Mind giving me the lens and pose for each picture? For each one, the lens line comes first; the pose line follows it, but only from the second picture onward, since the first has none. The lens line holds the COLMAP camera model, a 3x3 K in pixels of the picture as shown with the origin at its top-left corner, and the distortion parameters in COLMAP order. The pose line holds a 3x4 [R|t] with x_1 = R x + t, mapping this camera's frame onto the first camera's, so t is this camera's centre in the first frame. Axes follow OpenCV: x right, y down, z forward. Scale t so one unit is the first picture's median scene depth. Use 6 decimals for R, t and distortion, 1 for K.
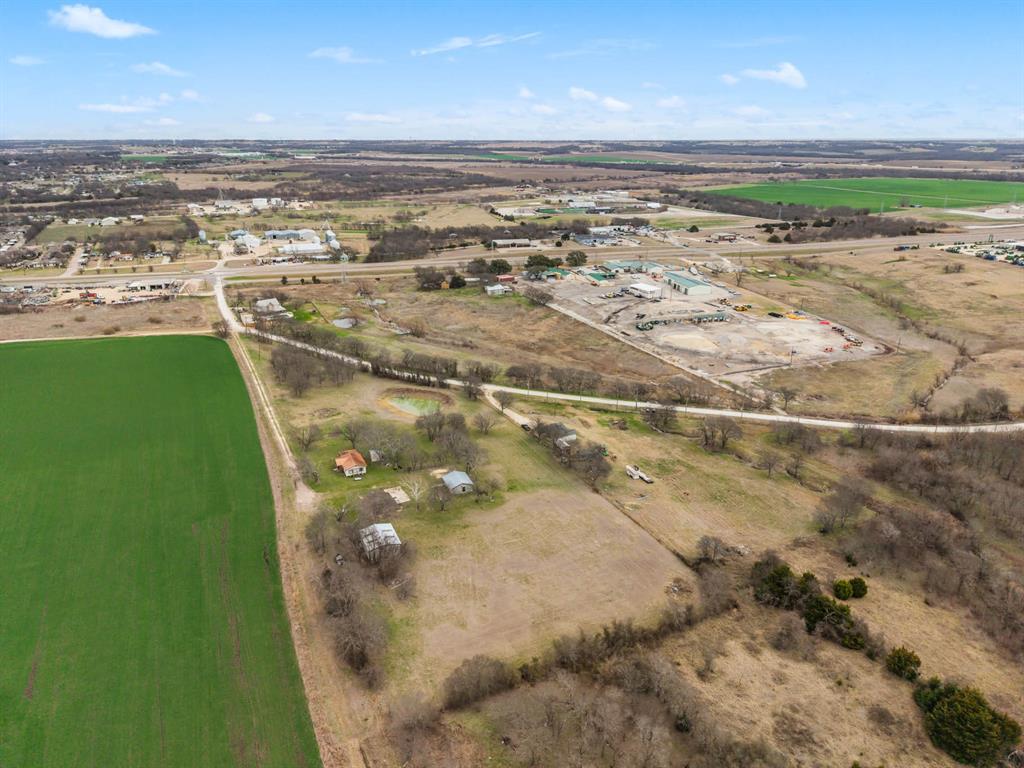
lens RADIAL K [[698.9, 0, 520.8], [0, 698.9, 375.9], [0, 0, 1]] dist [0.033743, -0.032155]
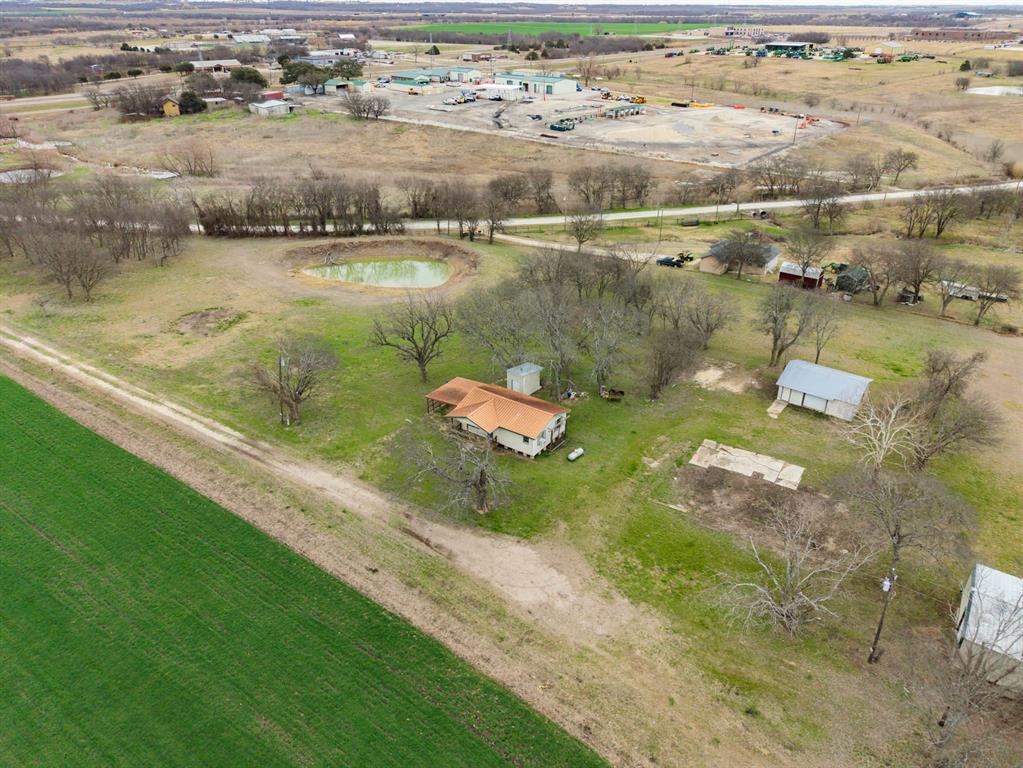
lens RADIAL K [[698.2, 0, 526.6], [0, 698.2, 373.1], [0, 0, 1]] dist [0.033743, -0.032155]
pose [[0.856994, -0.238349, 0.456893, -0.293848], [0.168954, 0.967559, 0.187843, 0.036316], [-0.486843, -0.083786, 0.869462, 0.559012]]
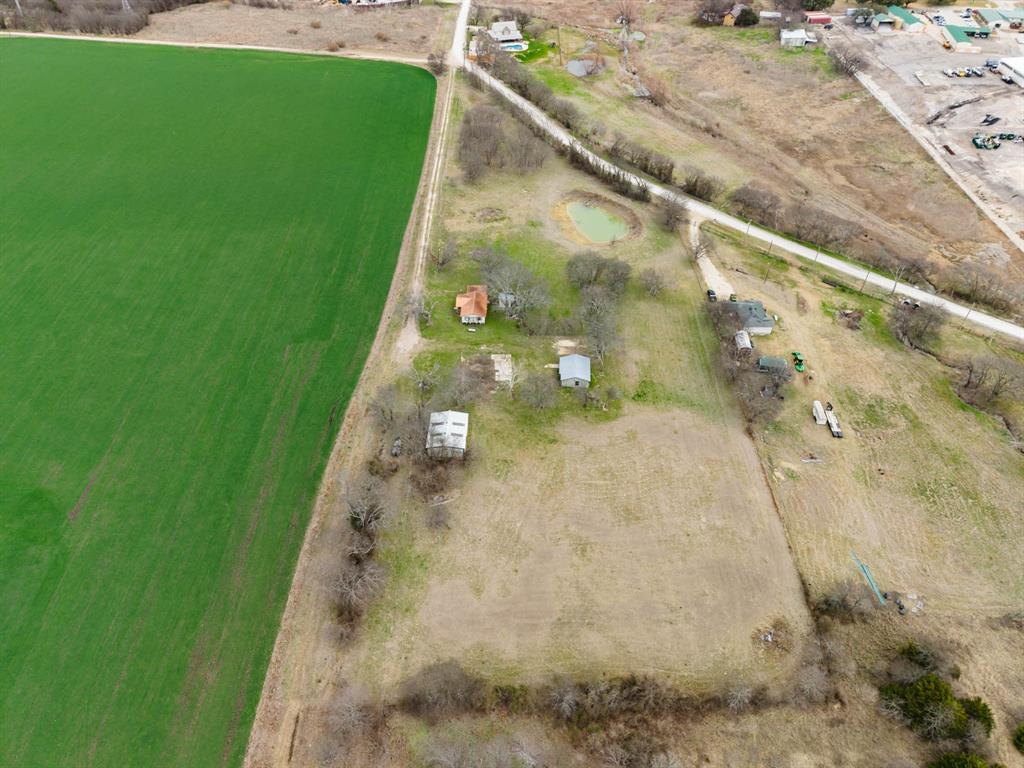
lens RADIAL K [[698.9, 0, 513.9], [0, 698.9, 389.7], [0, 0, 1]] dist [0.033743, -0.032155]
pose [[0.896327, 0.296825, -0.329383, 0.086945], [-0.135439, 0.890649, 0.434052, -0.123845], [0.422202, -0.344441, 0.838514, 0.215228]]
